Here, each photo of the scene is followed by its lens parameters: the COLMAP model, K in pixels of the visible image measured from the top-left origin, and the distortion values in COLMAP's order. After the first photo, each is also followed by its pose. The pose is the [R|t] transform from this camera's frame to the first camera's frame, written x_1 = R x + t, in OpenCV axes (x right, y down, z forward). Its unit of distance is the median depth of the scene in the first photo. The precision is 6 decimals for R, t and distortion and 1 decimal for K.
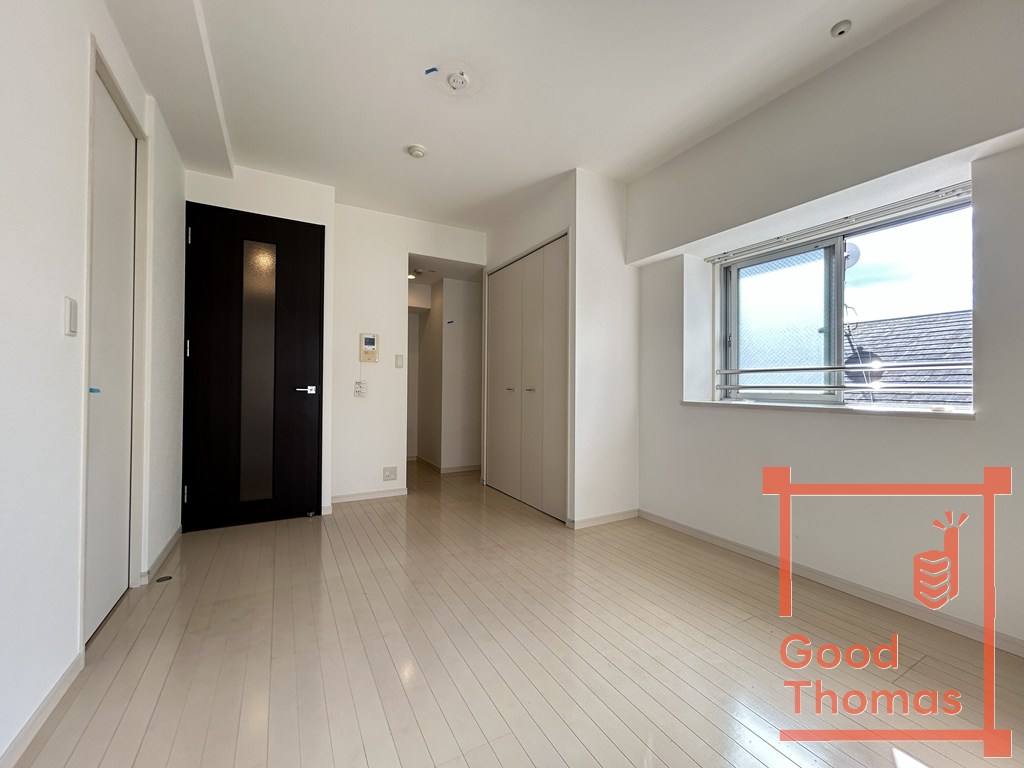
lens RADIAL K [[412.5, 0, 518.5], [0, 412.5, 384.4], [0, 0, 1]] dist [0.000700, 0.001807]
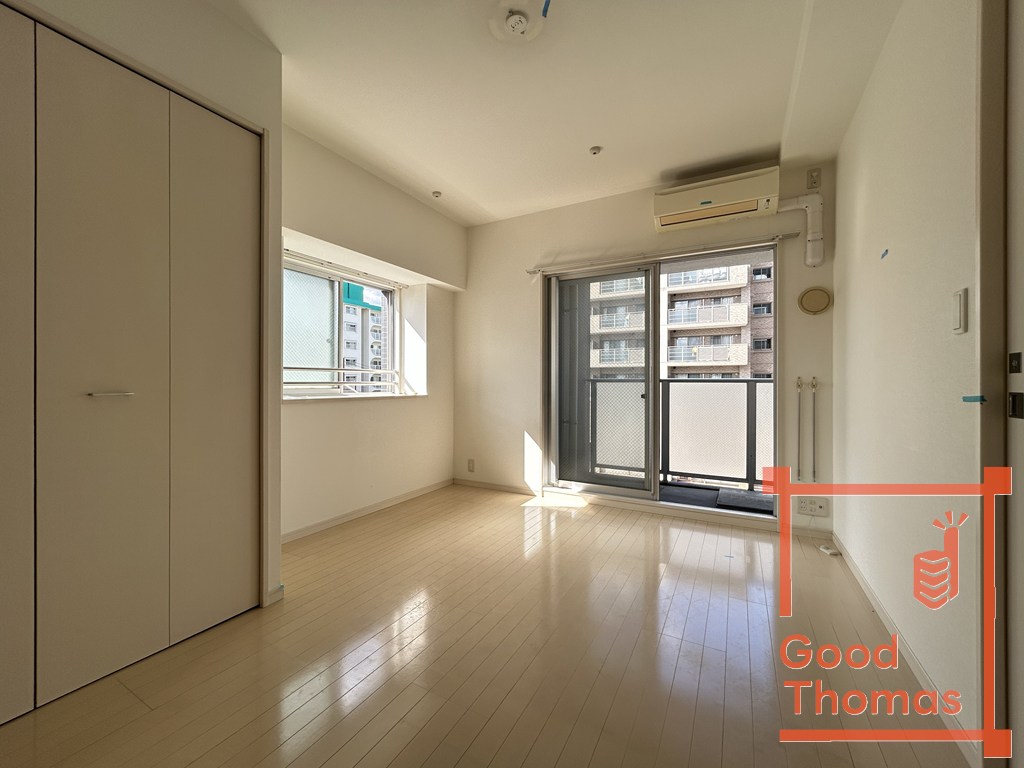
lens RADIAL K [[412.5, 0, 508.4], [0, 412.5, 385.5], [0, 0, 1]] dist [0.000700, 0.001807]
pose [[-0.511770, -0.015770, 0.858978, -0.715211], [-0.012190, 0.999864, 0.011093, -0.006996], [-0.859036, -0.004794, -0.511893, 1.179965]]
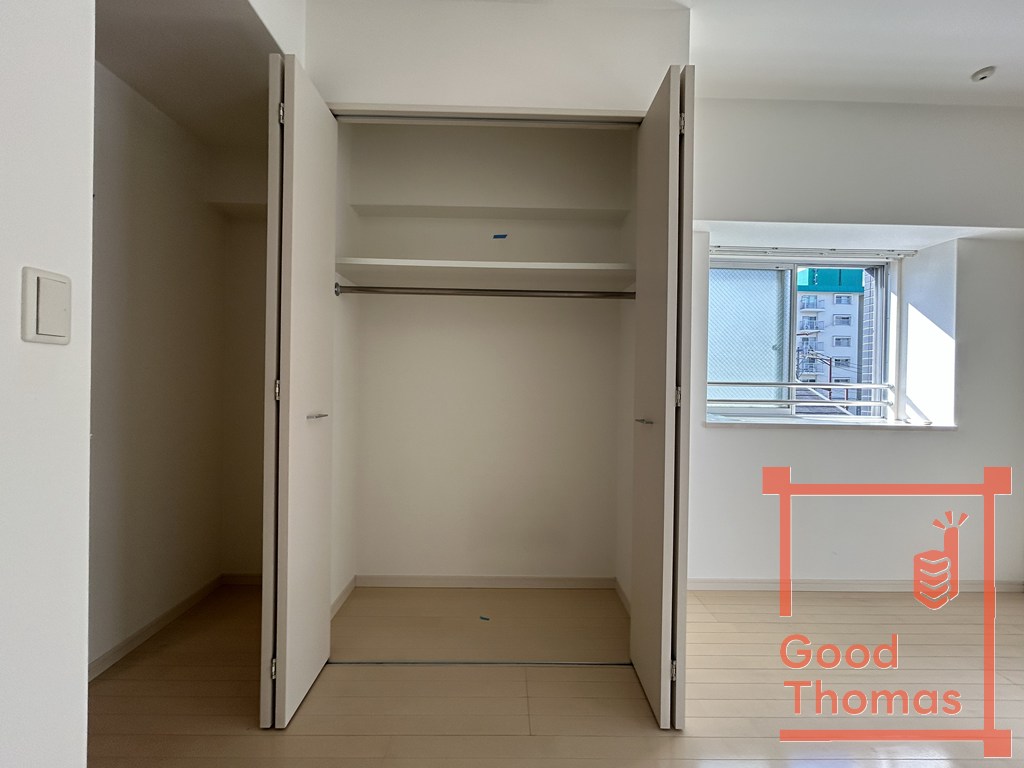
lens RADIAL K [[412.5, 0, 516.0], [0, 412.5, 381.8], [0, 0, 1]] dist [0.000700, 0.001807]
pose [[0.479271, -0.003963, 0.877658, -0.510475], [-0.015414, 0.999798, 0.012932, -0.046310], [-0.877532, -0.019726, 0.479113, 1.070525]]
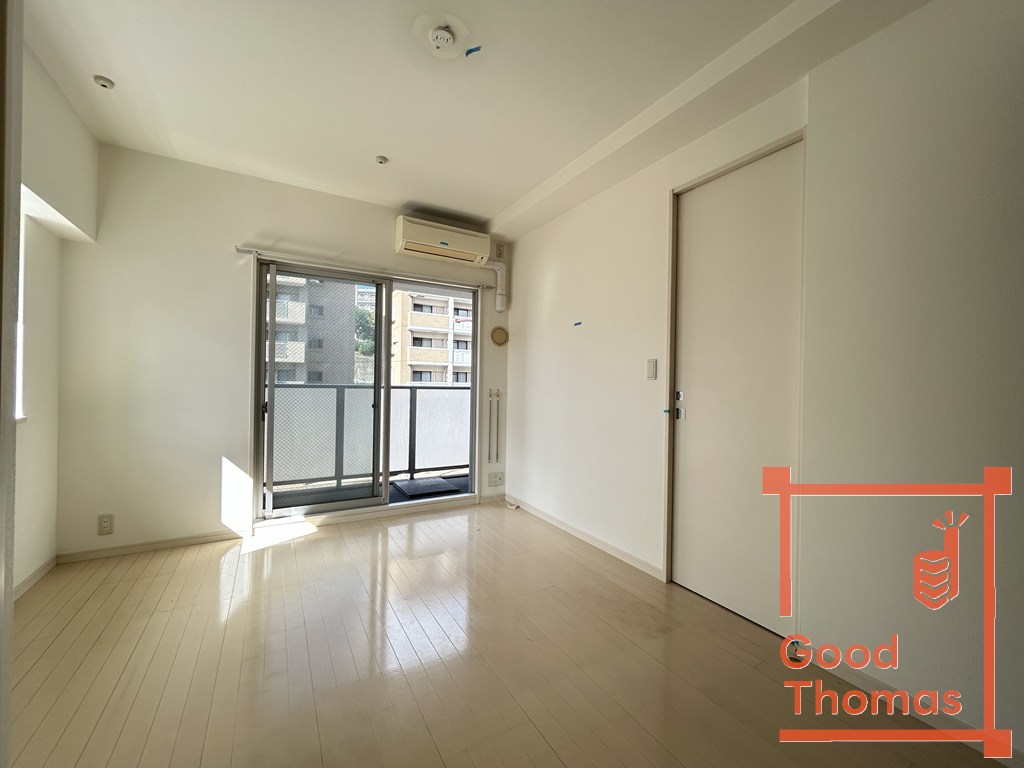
lens RADIAL K [[412.5, 0, 510.1], [0, 412.5, 386.0], [0, 0, 1]] dist [0.000700, 0.001807]
pose [[-0.999636, -0.025792, 0.007944, -0.250468], [-0.025785, 0.999667, 0.001002, -0.042089], [-0.007967, 0.000797, -0.999968, 1.489715]]
